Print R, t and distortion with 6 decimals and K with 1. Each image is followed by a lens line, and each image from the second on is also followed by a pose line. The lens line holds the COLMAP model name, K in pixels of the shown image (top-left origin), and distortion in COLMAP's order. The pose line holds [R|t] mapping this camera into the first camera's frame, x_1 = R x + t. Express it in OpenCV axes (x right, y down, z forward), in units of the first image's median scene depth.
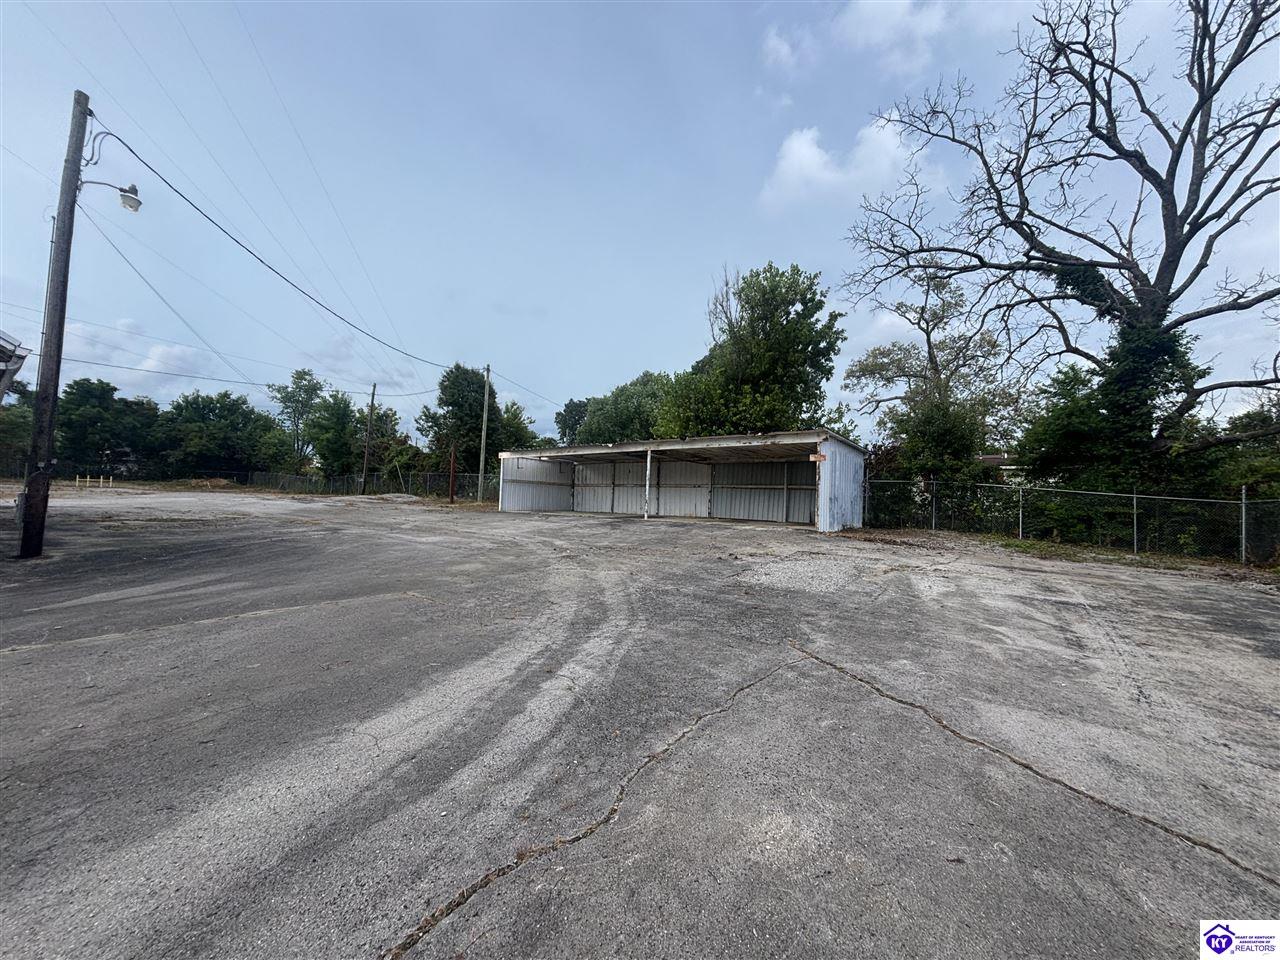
lens RADIAL K [[506.5, 0, 639.1], [0, 506.5, 488.0], [0, 0, 1]] dist [0.001311, -0.000099]
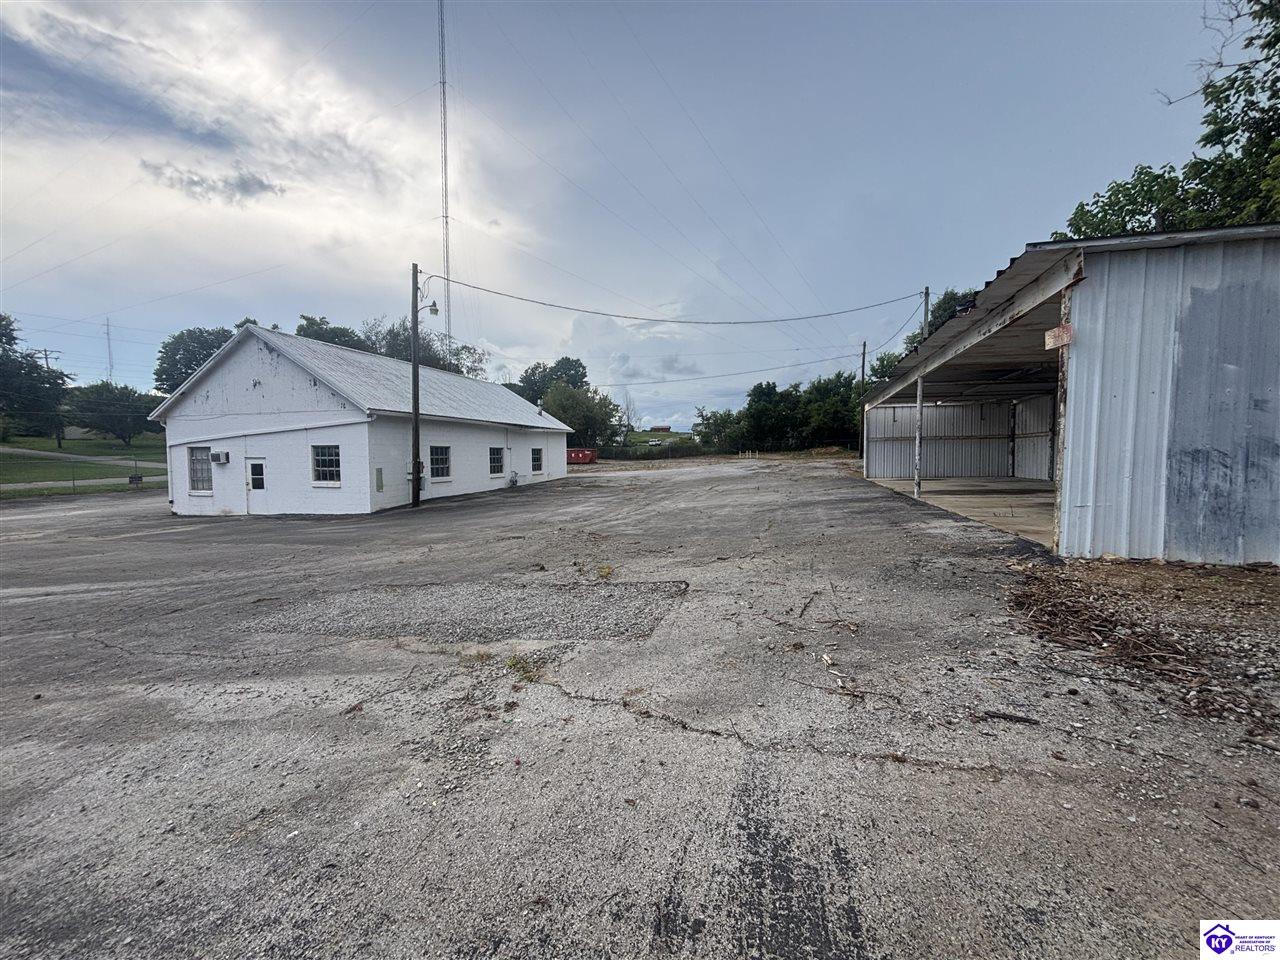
lens RADIAL K [[506.5, 0, 639.1], [0, 506.5, 488.0], [0, 0, 1]] dist [0.001311, -0.000099]
pose [[0.354976, 0.020521, -0.934650, 0.258035], [0.055252, 0.997551, 0.042886, 0.004876], [0.933241, -0.066865, 0.352973, 0.278852]]
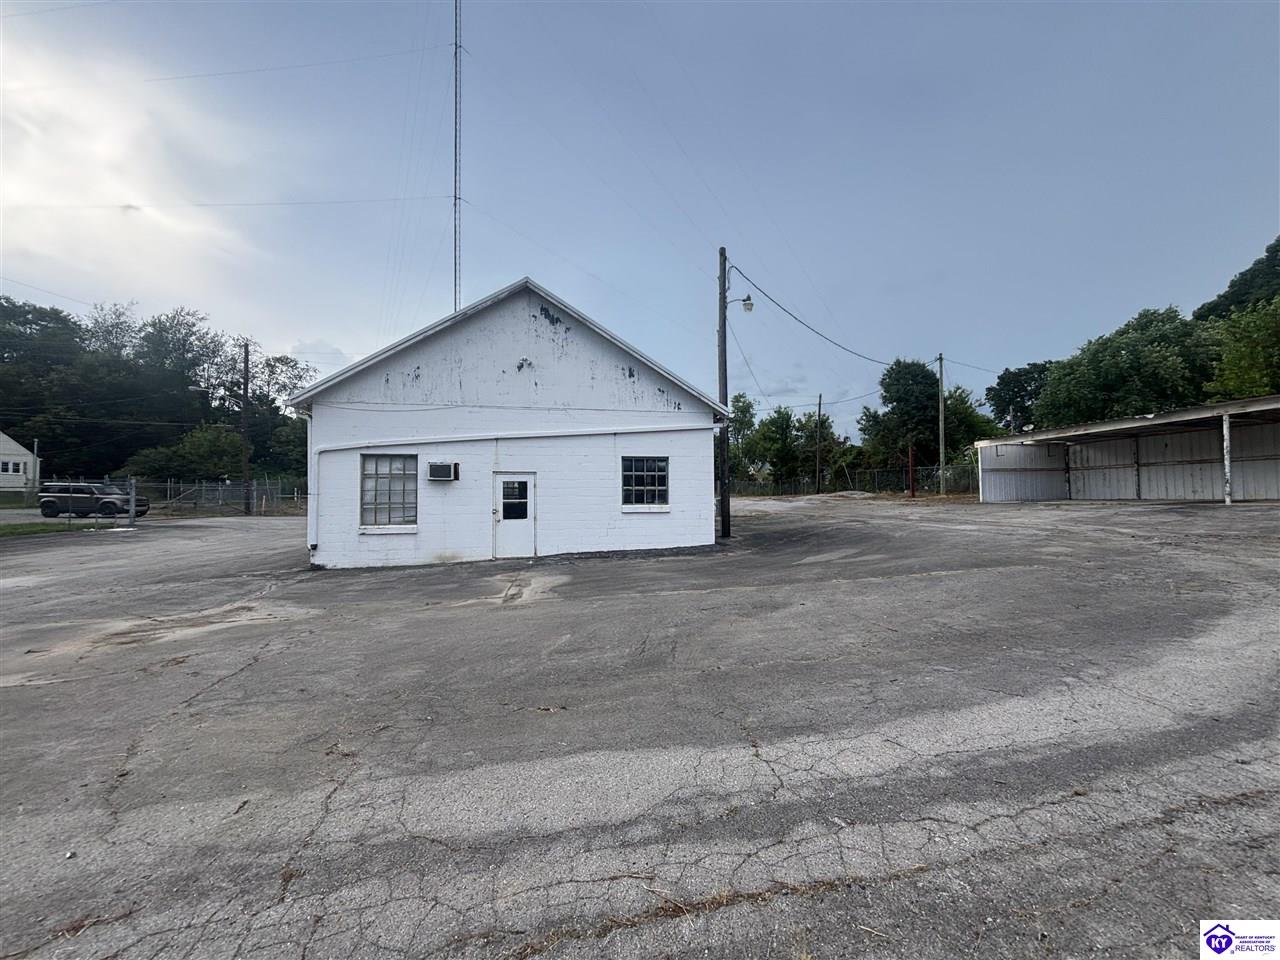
lens RADIAL K [[506.5, 0, 639.1], [0, 506.5, 488.0], [0, 0, 1]] dist [0.001311, -0.000099]
pose [[0.732717, -0.059327, -0.677943, -0.069651], [0.062828, 0.997835, -0.019417, -0.002647], [0.677627, -0.028367, 0.734858, -0.103433]]
